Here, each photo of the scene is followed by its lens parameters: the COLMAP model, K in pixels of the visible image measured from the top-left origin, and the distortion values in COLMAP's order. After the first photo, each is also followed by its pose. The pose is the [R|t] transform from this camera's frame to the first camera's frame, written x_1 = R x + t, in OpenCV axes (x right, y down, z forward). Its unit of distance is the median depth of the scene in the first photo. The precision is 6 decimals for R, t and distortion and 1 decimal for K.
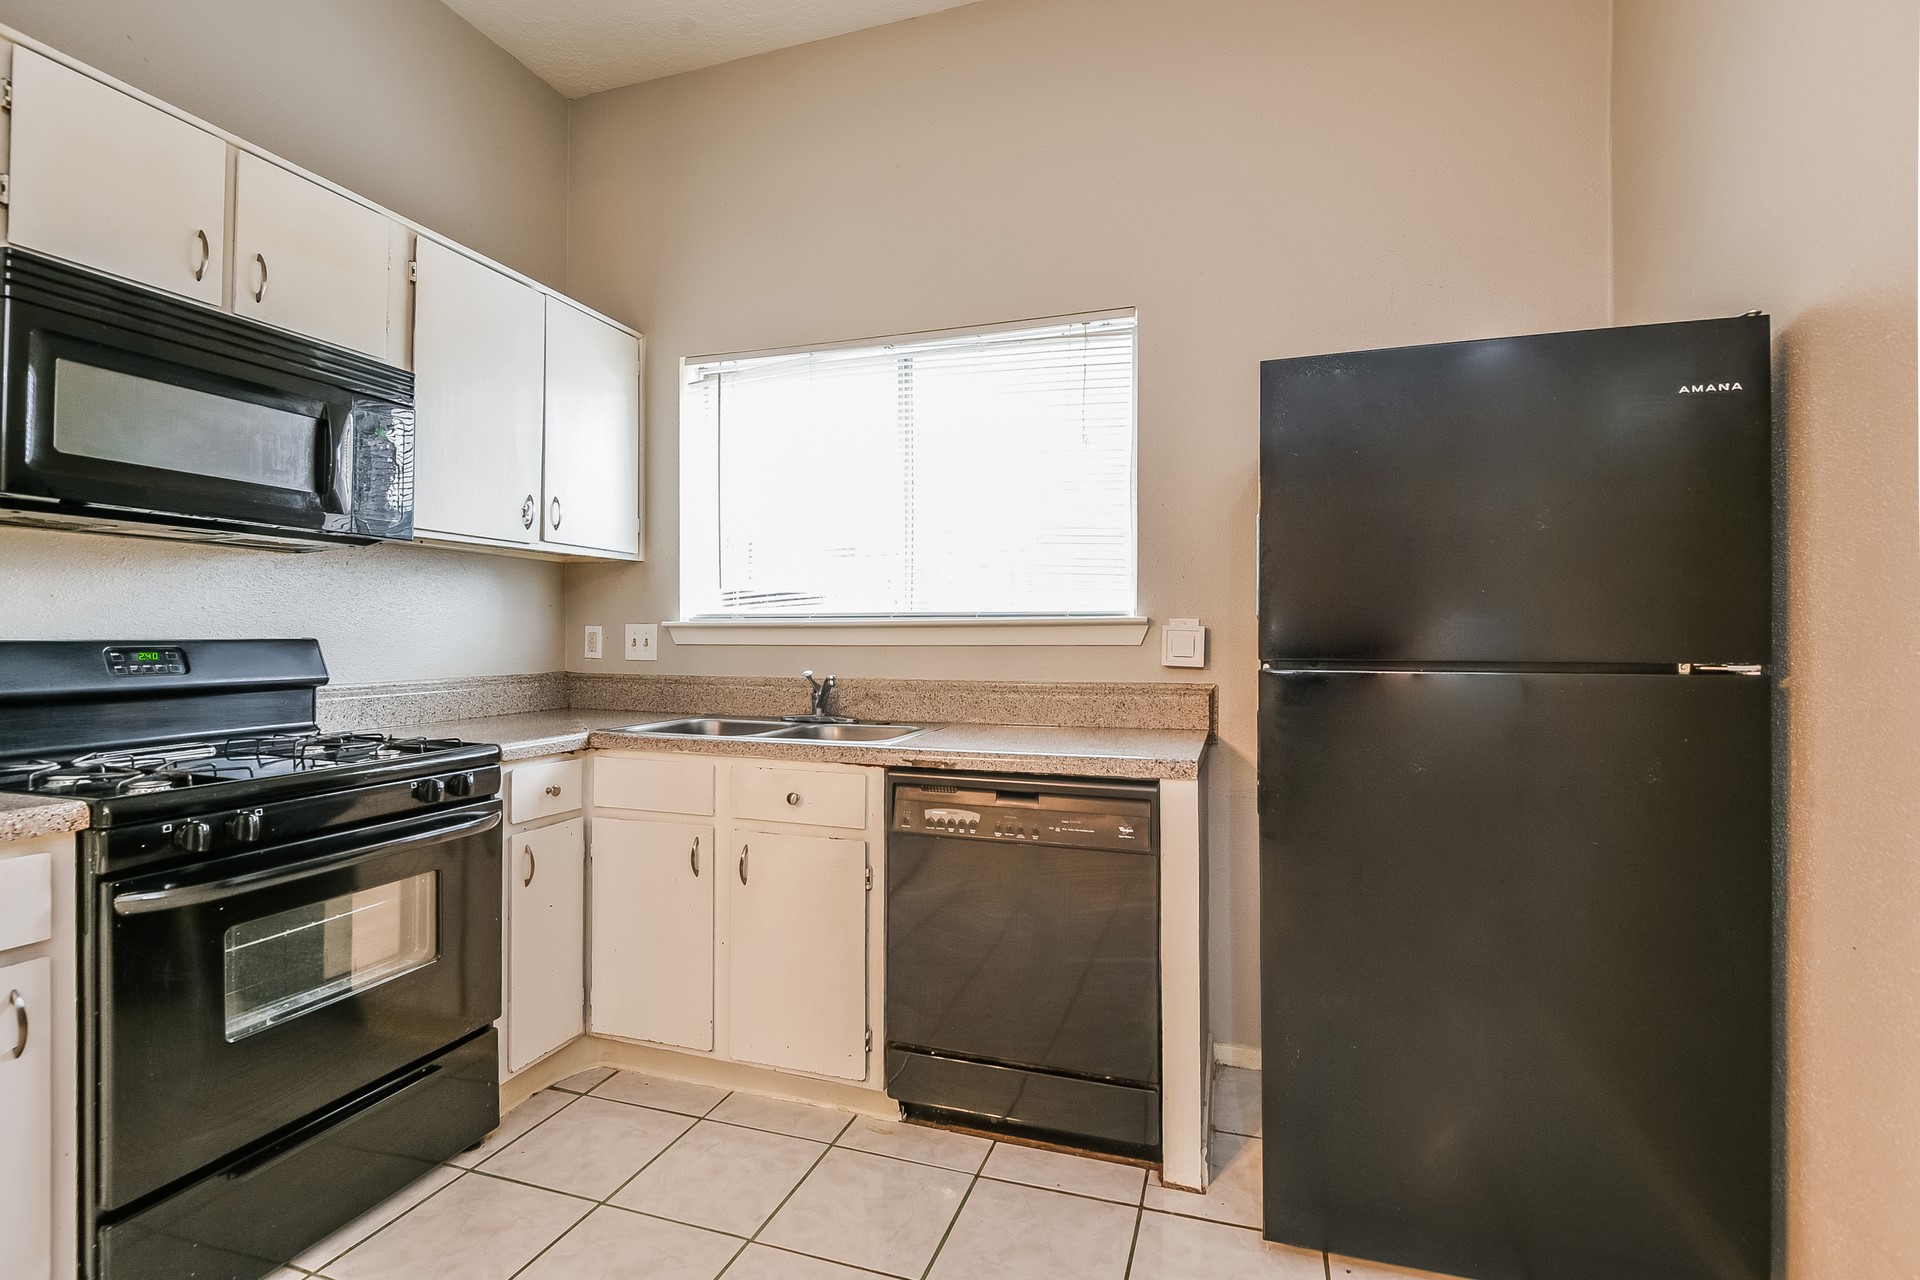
lens RADIAL K [[883.6, 0, 963.9], [0, 883.6, 632.2], [0, 0, 1]] dist [-0.032291, 0.001467]
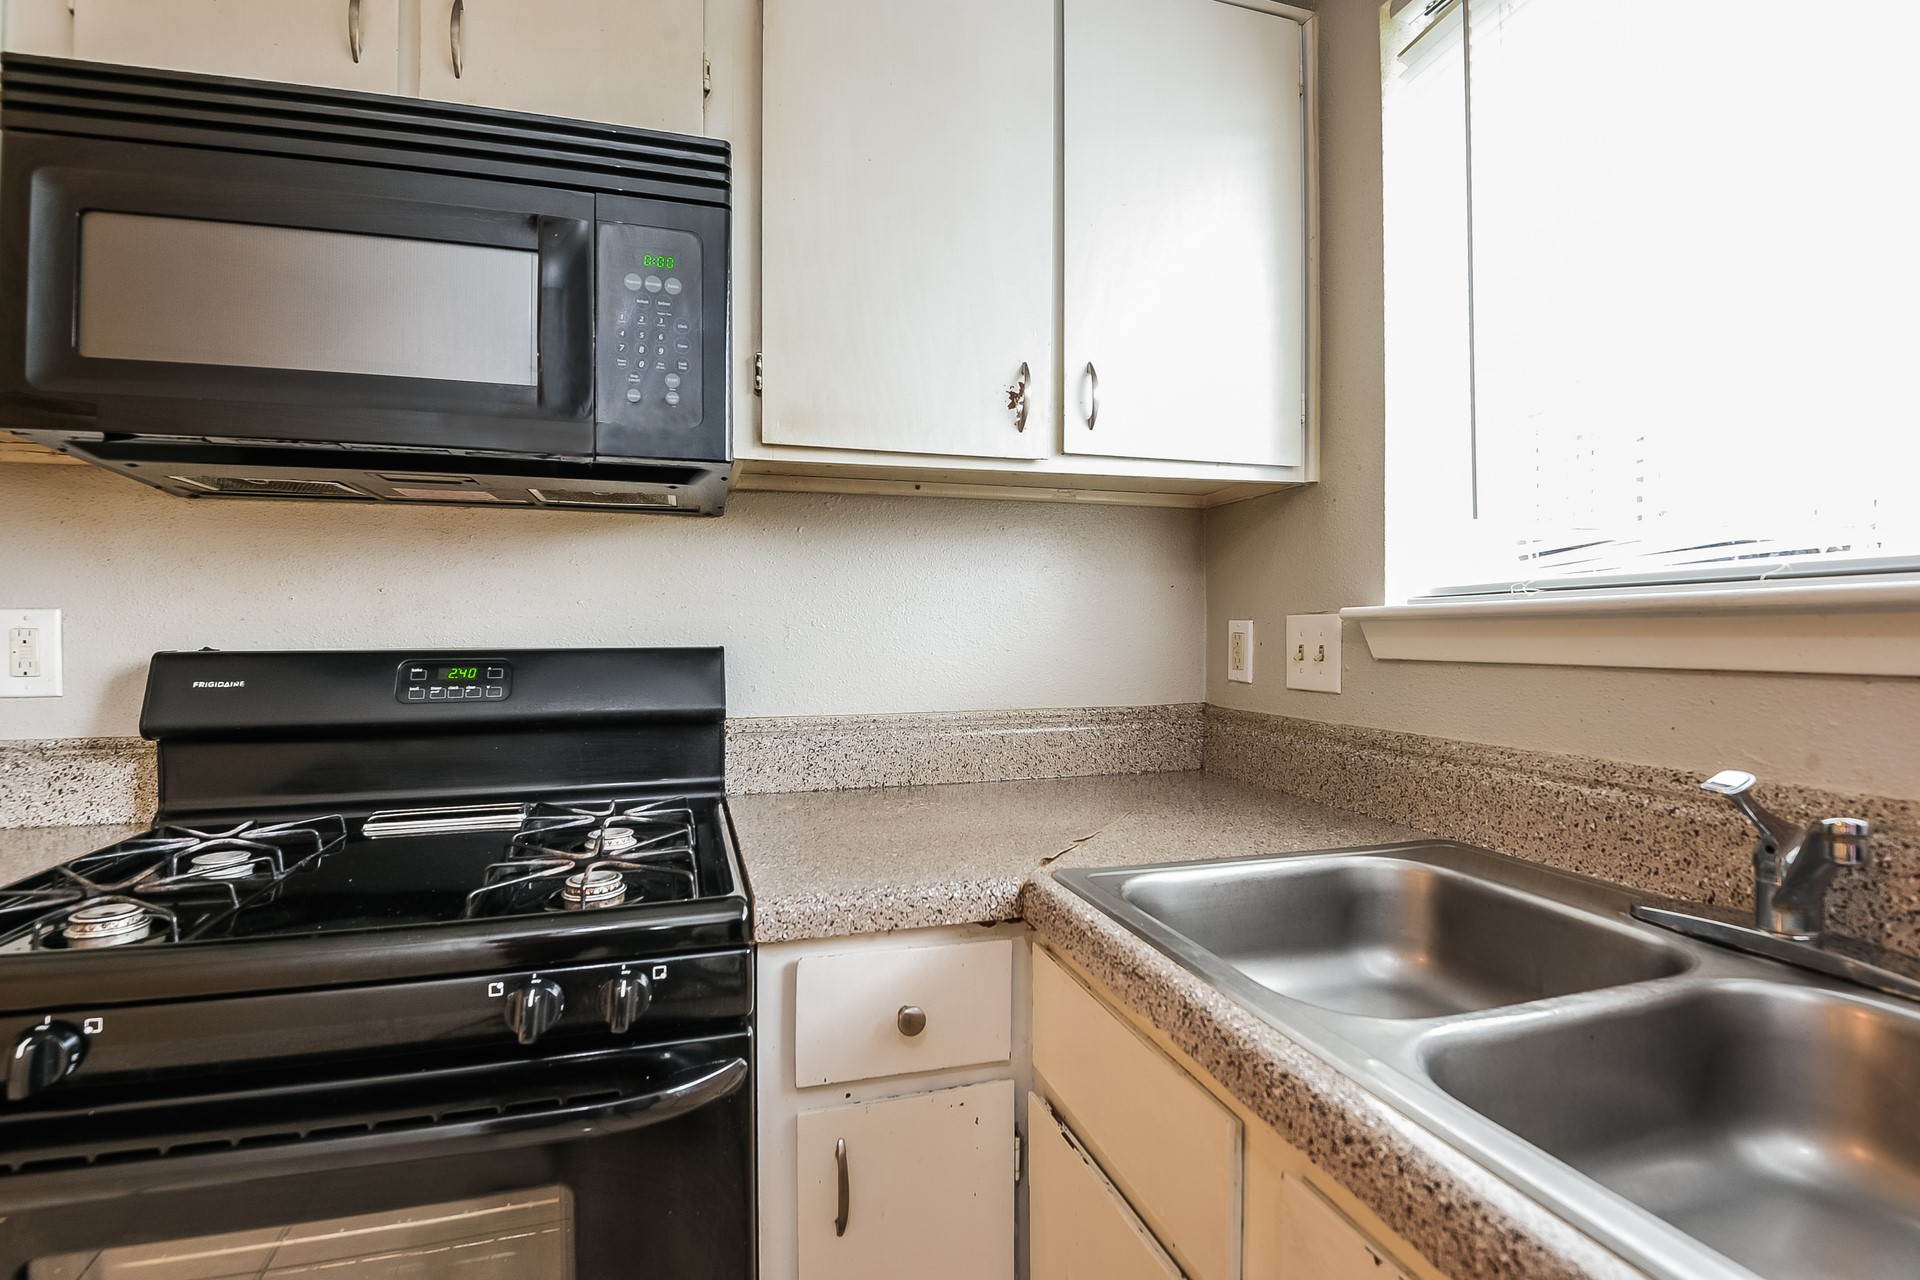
lens RADIAL K [[883.6, 0, 967.8], [0, 883.6, 641.0], [0, 0, 1]] dist [-0.032291, 0.001467]
pose [[0.574735, 0.003060, -0.818334, -0.094201], [0.007546, 0.999931, 0.009038, -0.001040], [0.818305, -0.011370, 0.574672, 0.645375]]
